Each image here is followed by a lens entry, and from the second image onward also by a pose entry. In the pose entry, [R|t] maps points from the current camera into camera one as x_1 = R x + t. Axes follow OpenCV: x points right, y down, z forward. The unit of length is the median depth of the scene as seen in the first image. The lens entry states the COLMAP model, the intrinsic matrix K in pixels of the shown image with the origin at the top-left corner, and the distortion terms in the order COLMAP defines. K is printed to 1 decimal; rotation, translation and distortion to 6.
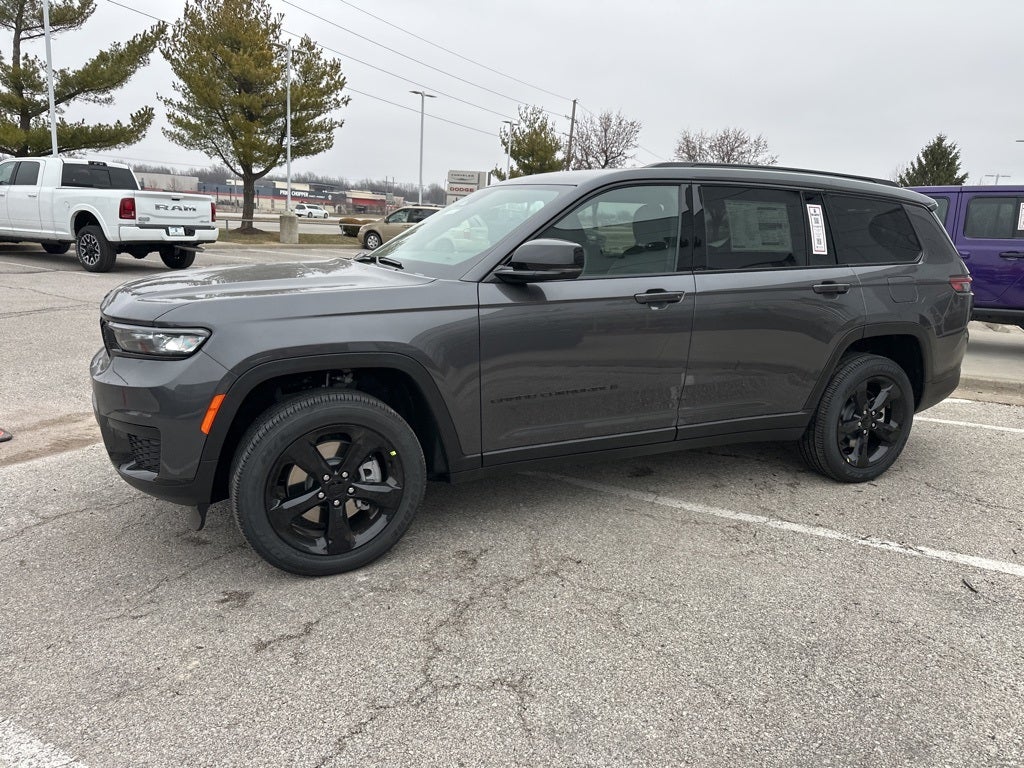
lens RADIAL K [[717.9, 0, 511.1], [0, 717.9, 378.3], [0, 0, 1]] dist [0.041757, -0.045392]
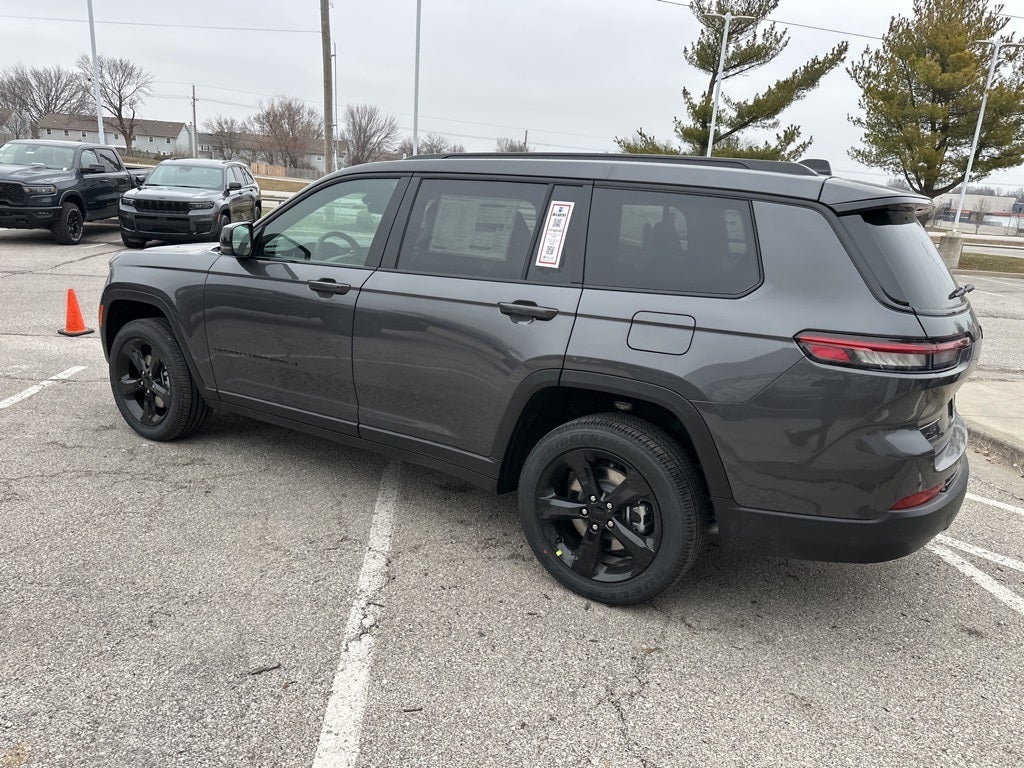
lens RADIAL K [[718.8, 0, 512.3], [0, 718.8, 384.9], [0, 0, 1]] dist [0.036916, -0.038887]
pose [[0.534987, 0.203243, -0.820050, 0.320599], [-0.218900, 0.970833, 0.097807, -0.035789], [0.816010, 0.127184, 0.563873, 0.171764]]
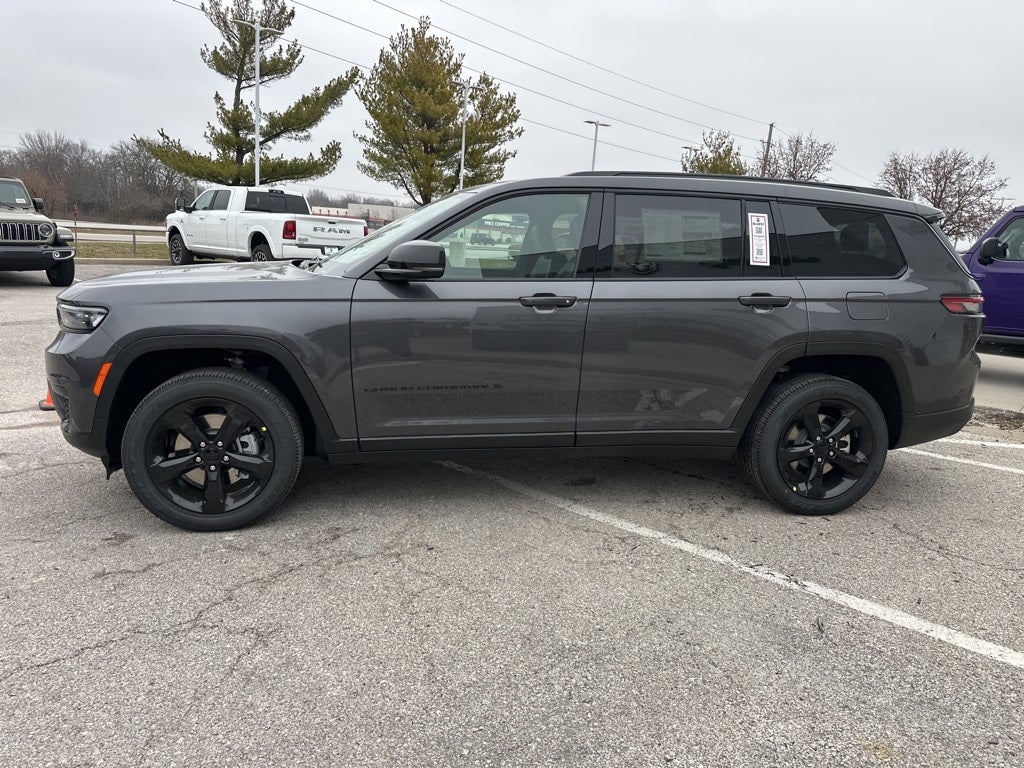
lens RADIAL K [[714.6, 0, 511.4], [0, 714.6, 378.6], [0, 0, 1]] dist [0.061399, -0.076005]
pose [[0.963890, 0.057498, -0.260019, 0.112173], [-0.066959, 0.997372, -0.027667, 0.007325], [0.257744, 0.044078, 0.965207, 0.004026]]
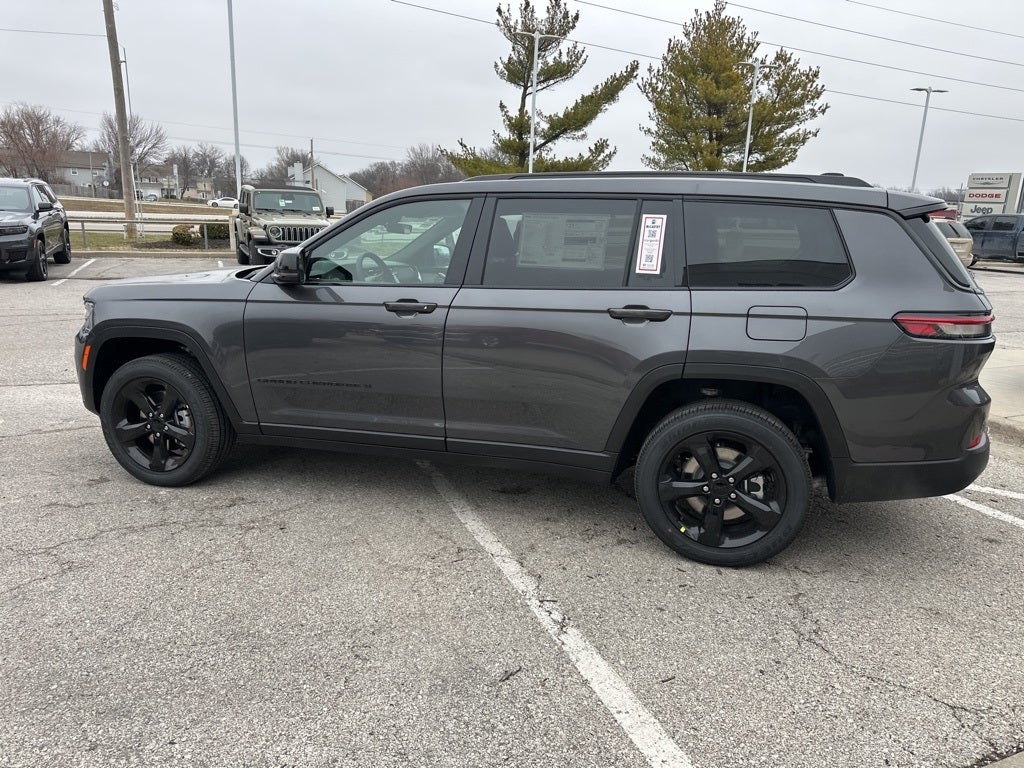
lens RADIAL K [[714.6, 0, 511.4], [0, 714.6, 378.6], [0, 0, 1]] dist [0.061399, -0.076005]
pose [[0.750514, 0.125422, -0.648844, 0.263813], [-0.138255, 0.989898, 0.031430, -0.016735], [0.646231, 0.066117, 0.760272, 0.082918]]
